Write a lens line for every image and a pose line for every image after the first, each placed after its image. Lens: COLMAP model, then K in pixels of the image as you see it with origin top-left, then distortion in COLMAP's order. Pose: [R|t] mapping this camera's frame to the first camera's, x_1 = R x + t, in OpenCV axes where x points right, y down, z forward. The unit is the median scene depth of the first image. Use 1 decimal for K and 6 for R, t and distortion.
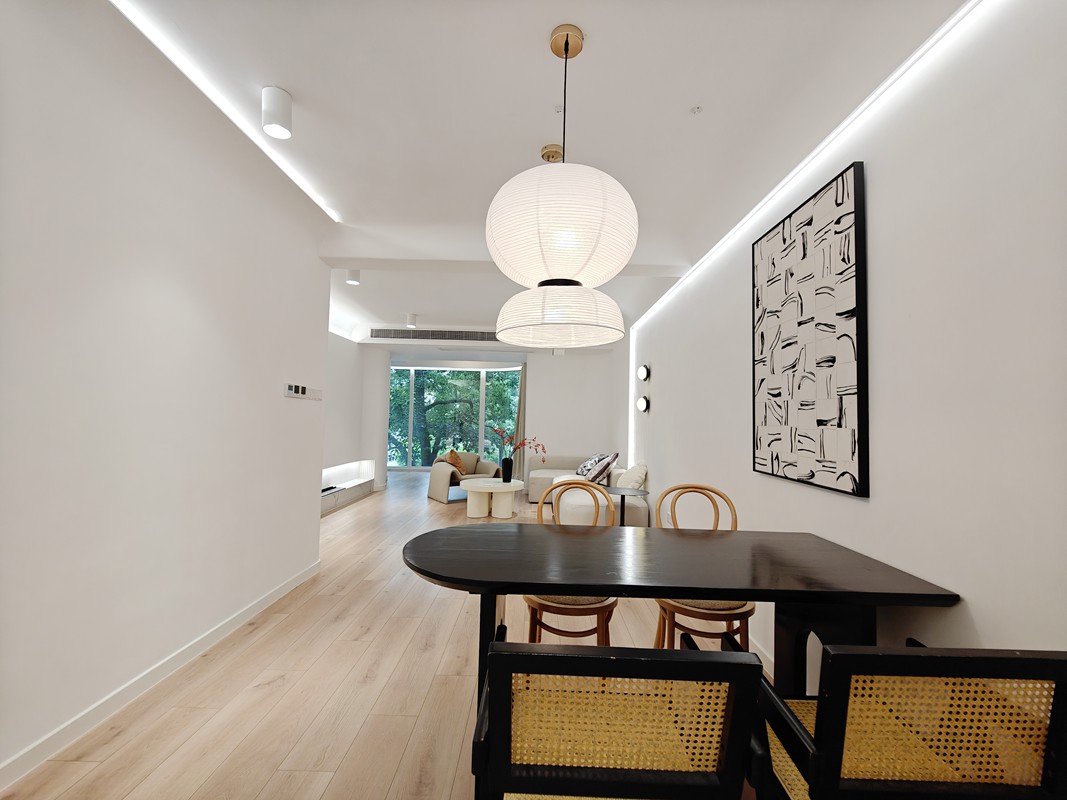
lens RADIAL K [[465.9, 0, 530.8], [0, 465.9, 401.1], [0, 0, 1]] dist [0.002306, -0.002039]
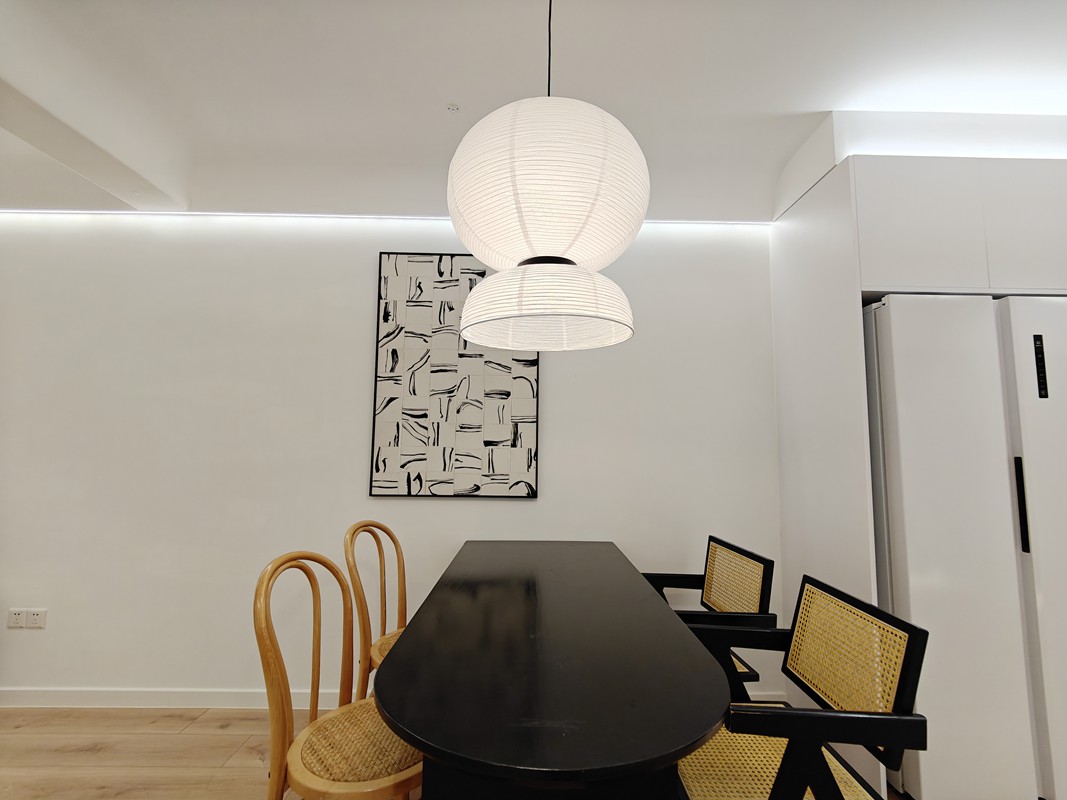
lens RADIAL K [[465.9, 0, 534.3], [0, 465.9, 398.9], [0, 0, 1]] dist [0.002306, -0.002039]
pose [[-0.033654, 0.072109, 0.996829, -0.555534], [-0.049673, 0.996040, -0.073729, 0.013558], [-0.998198, -0.051997, -0.029939, 0.864959]]
